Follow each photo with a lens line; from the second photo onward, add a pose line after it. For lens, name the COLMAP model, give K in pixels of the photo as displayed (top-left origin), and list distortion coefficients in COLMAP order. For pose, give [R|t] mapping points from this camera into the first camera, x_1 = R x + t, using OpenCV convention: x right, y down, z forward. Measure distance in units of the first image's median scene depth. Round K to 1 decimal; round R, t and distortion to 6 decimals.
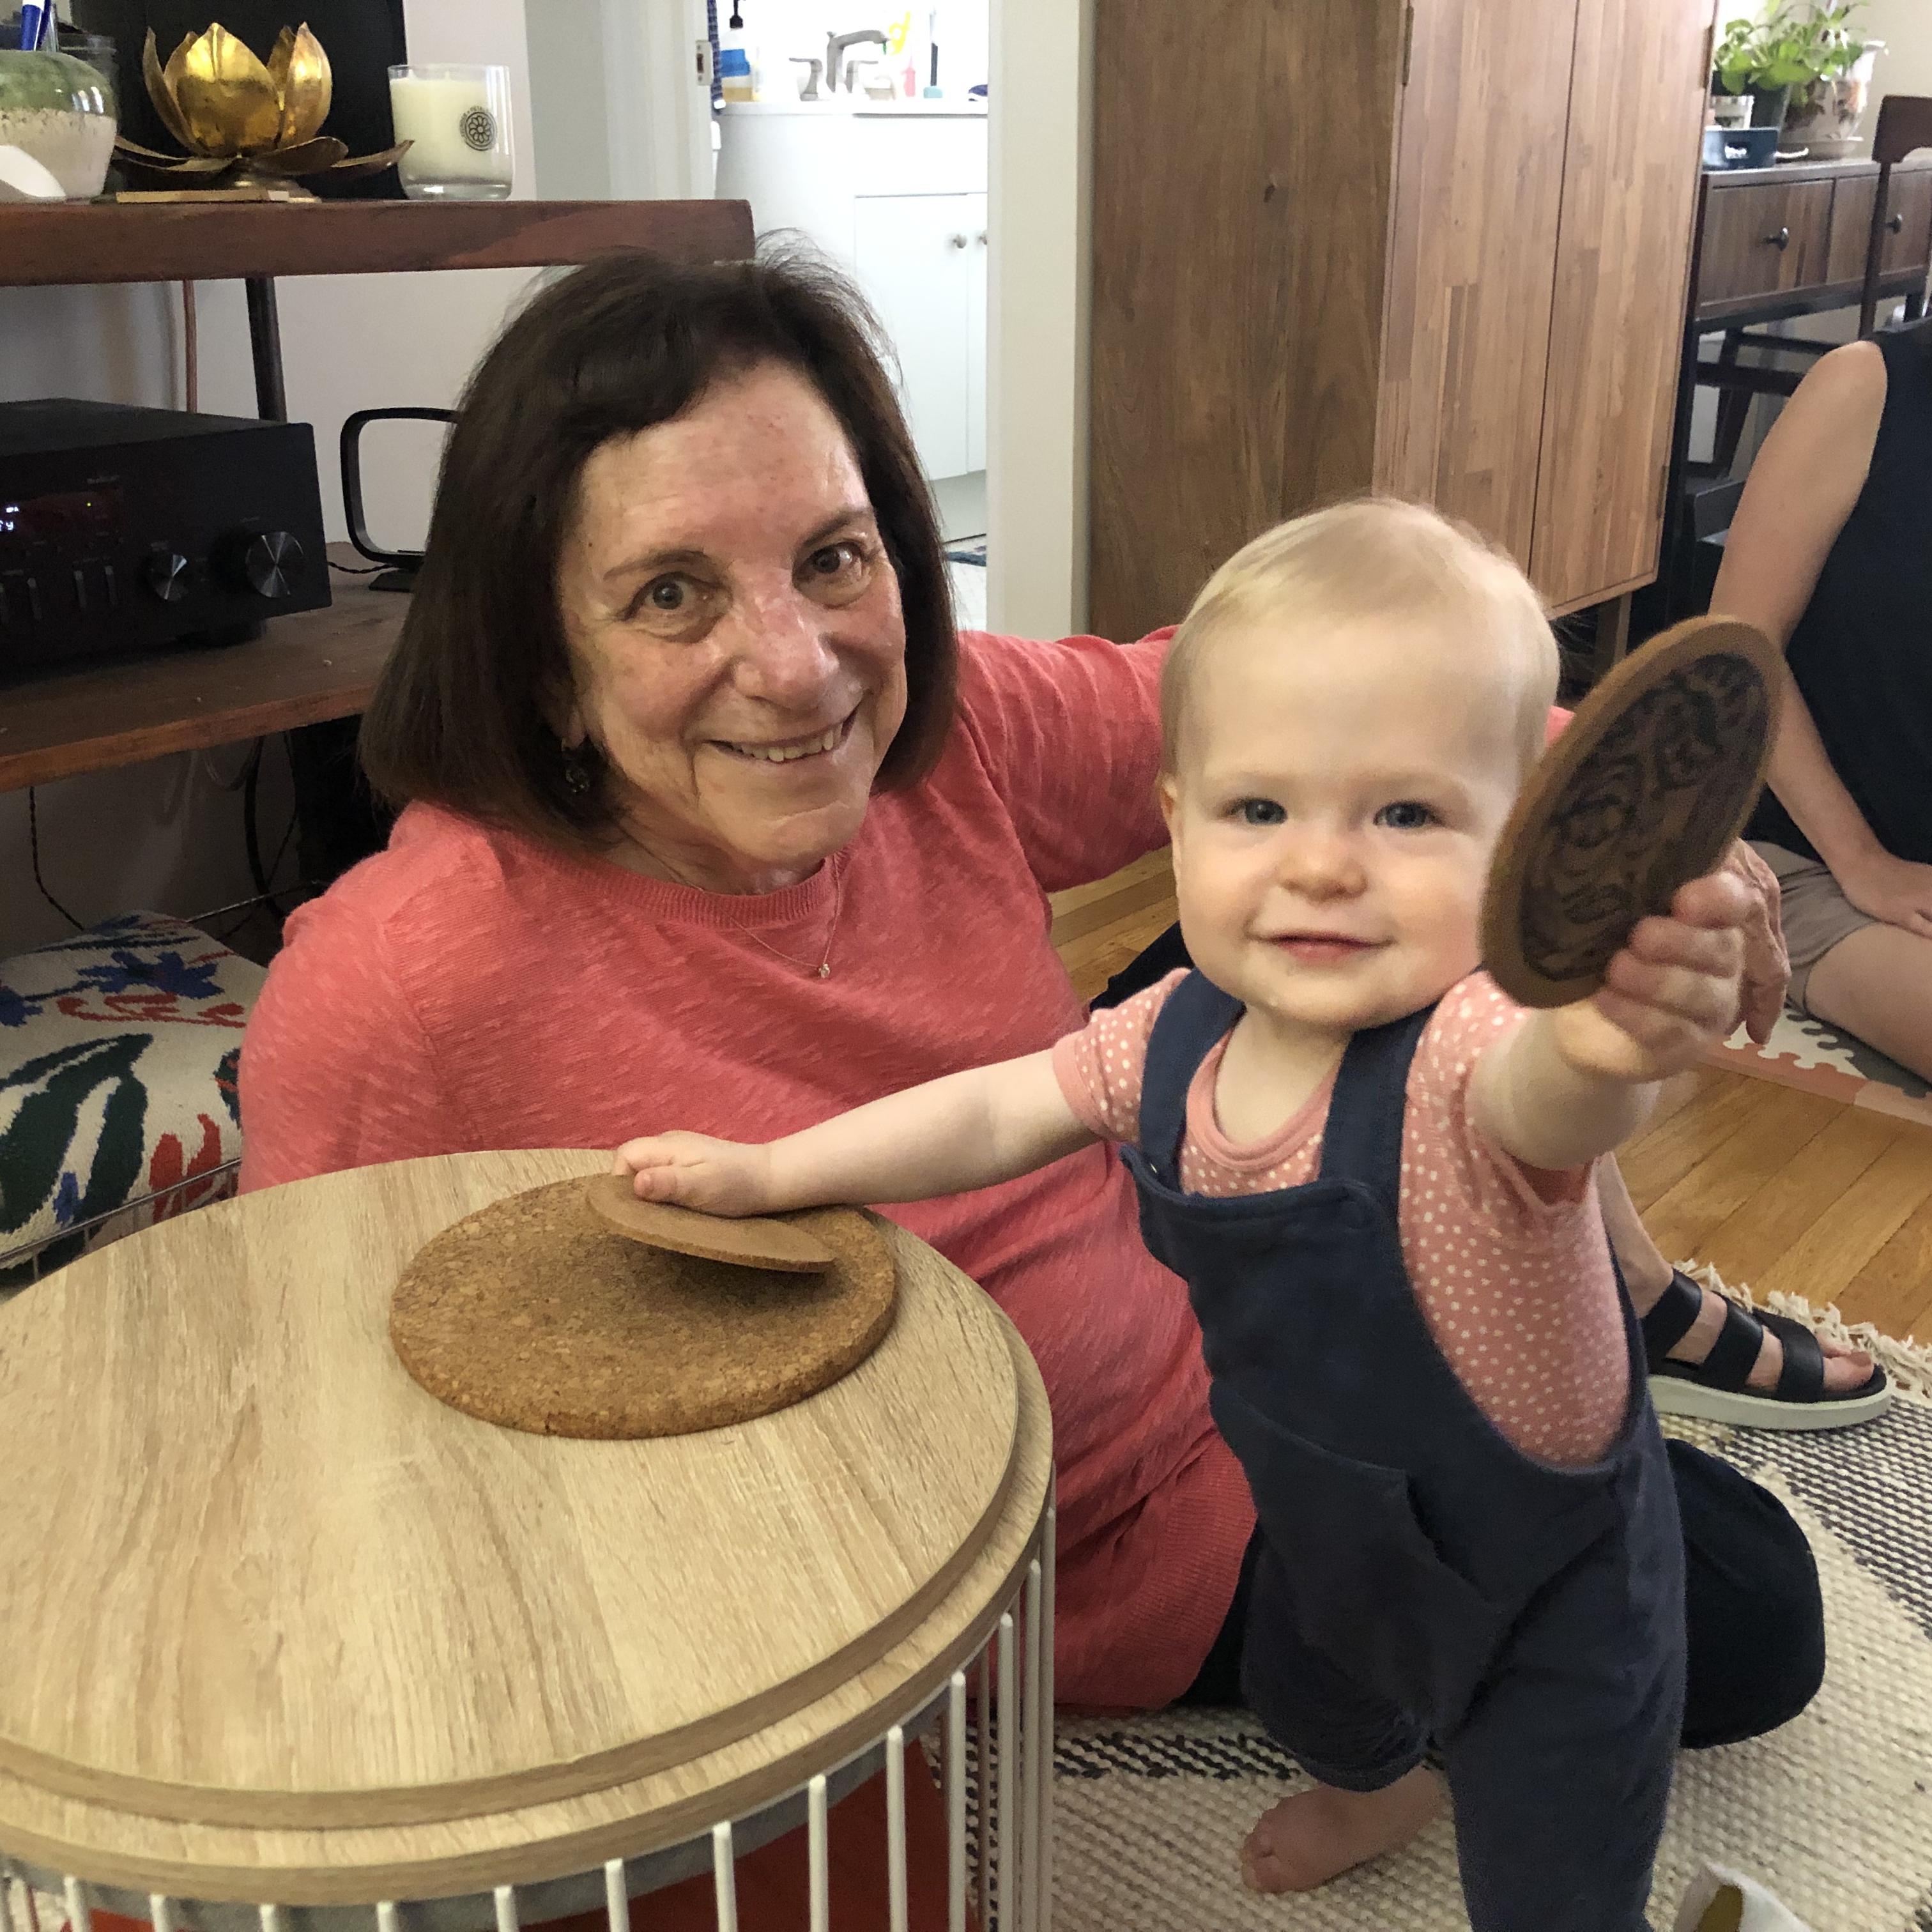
lens RADIAL K [[2106.1, 0, 972.9], [0, 2106.1, 920.1], [0, 0, 1]] dist [0.029781, 0.000000]
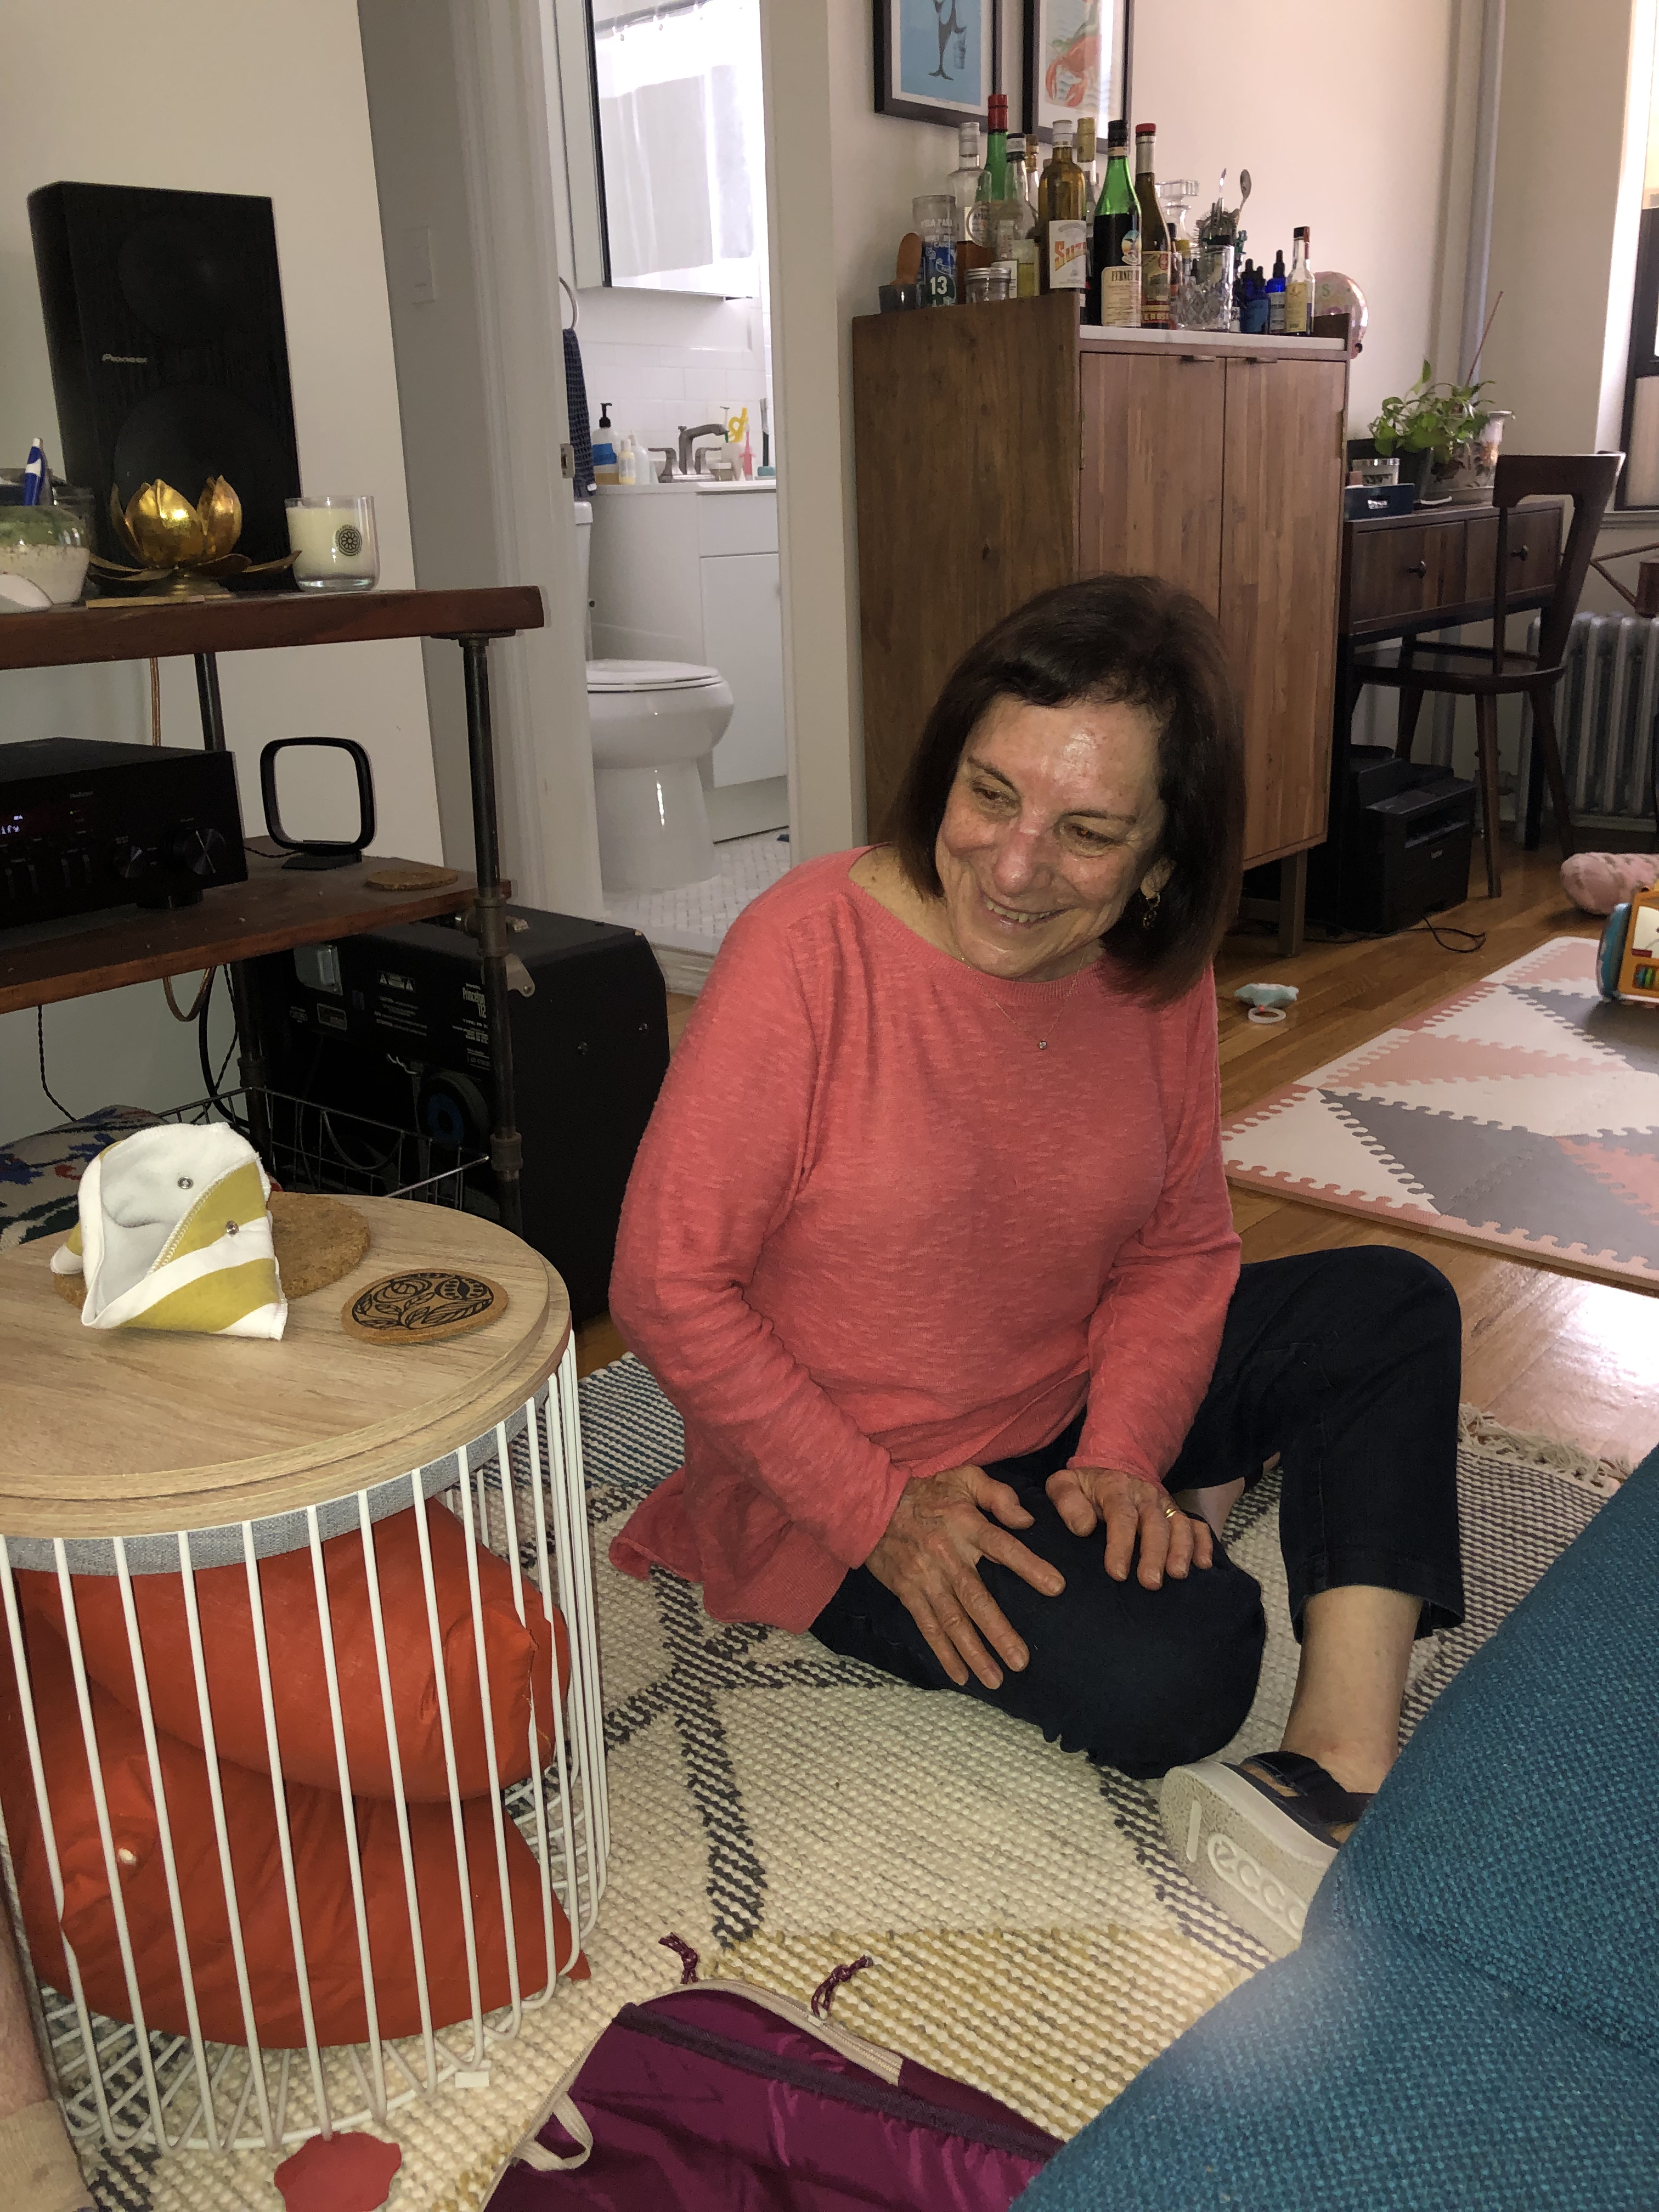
lens RADIAL K [[1815.2, 0, 823.6], [0, 1815.2, 1064.1], [0, 0, 1]] dist [0.055219, -0.051195]
pose [[0.999372, -0.024414, -0.025675, 0.104721], [0.023149, 0.998556, -0.048475, 0.040081], [0.026821, 0.047850, 0.998494, -0.189341]]
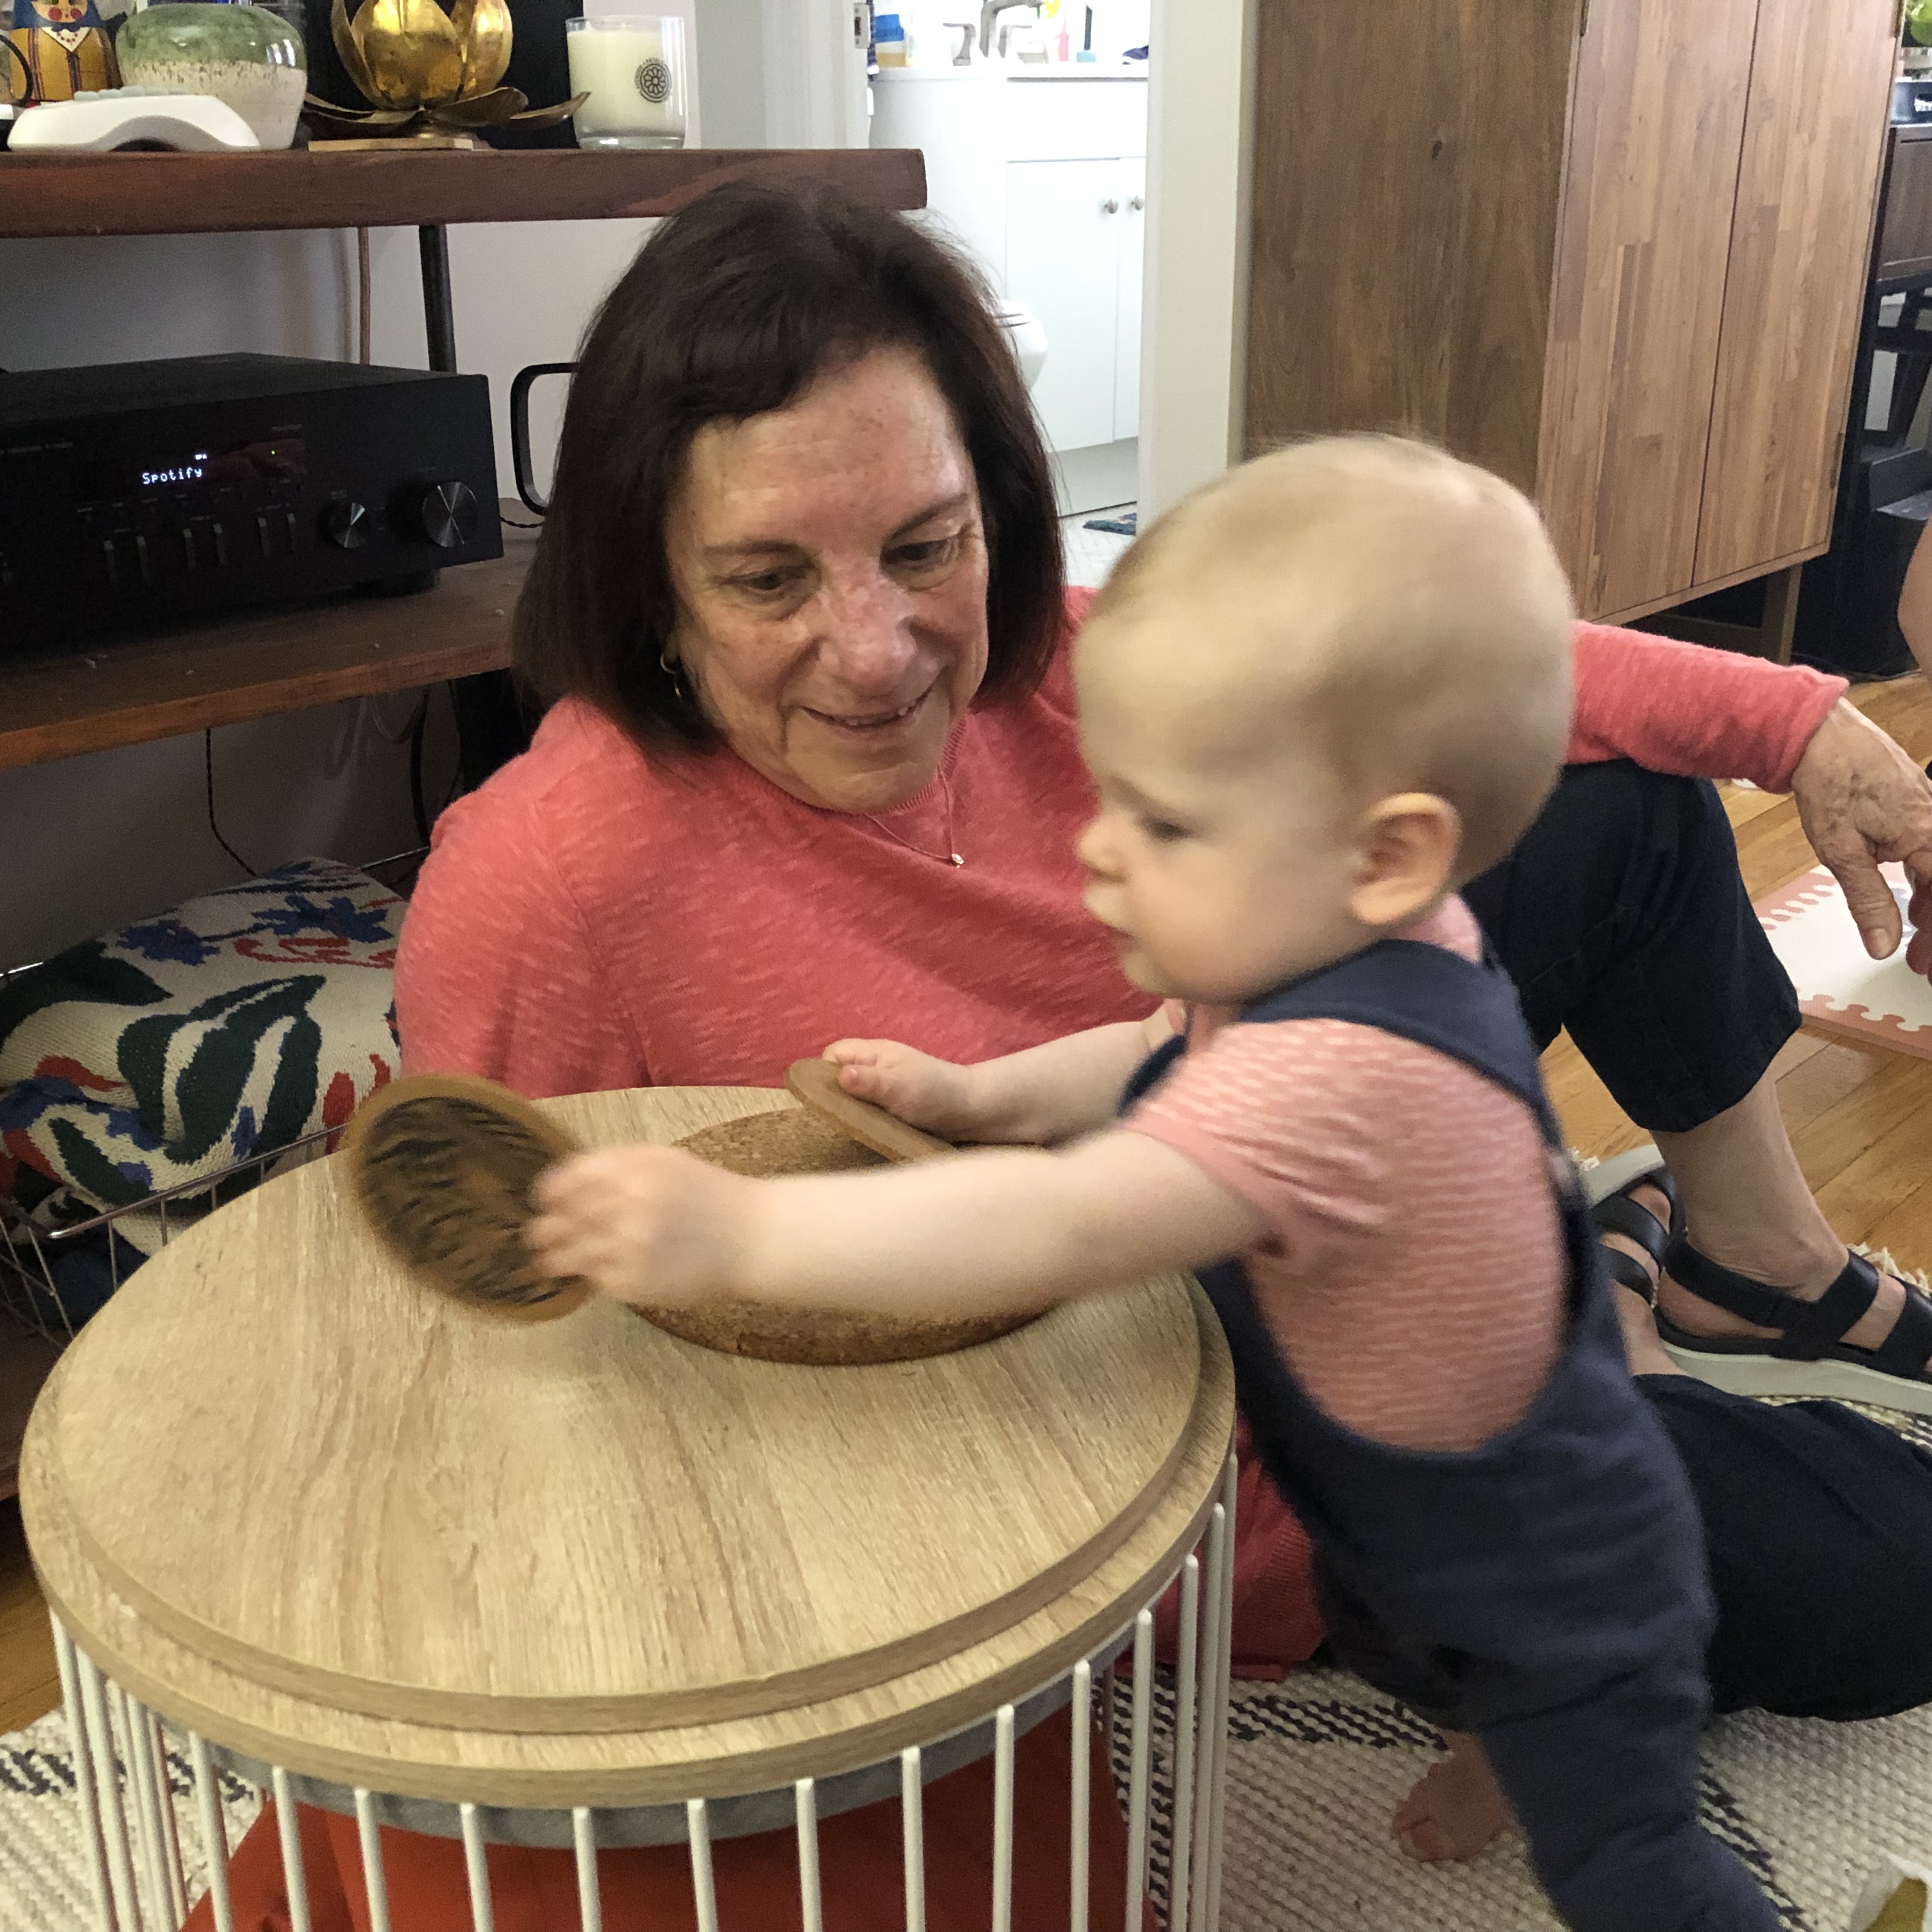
lens RADIAL K [[2106.1, 0, 956.5], [0, 2106.1, 923.3], [0, 0, 1]] dist [0.029781, 0.000000]
pose [[0.997528, 0.018086, -0.067903, -0.014927], [-0.017282, 0.999774, 0.012410, 0.010478], [0.068112, -0.011206, 0.997615, 0.004803]]
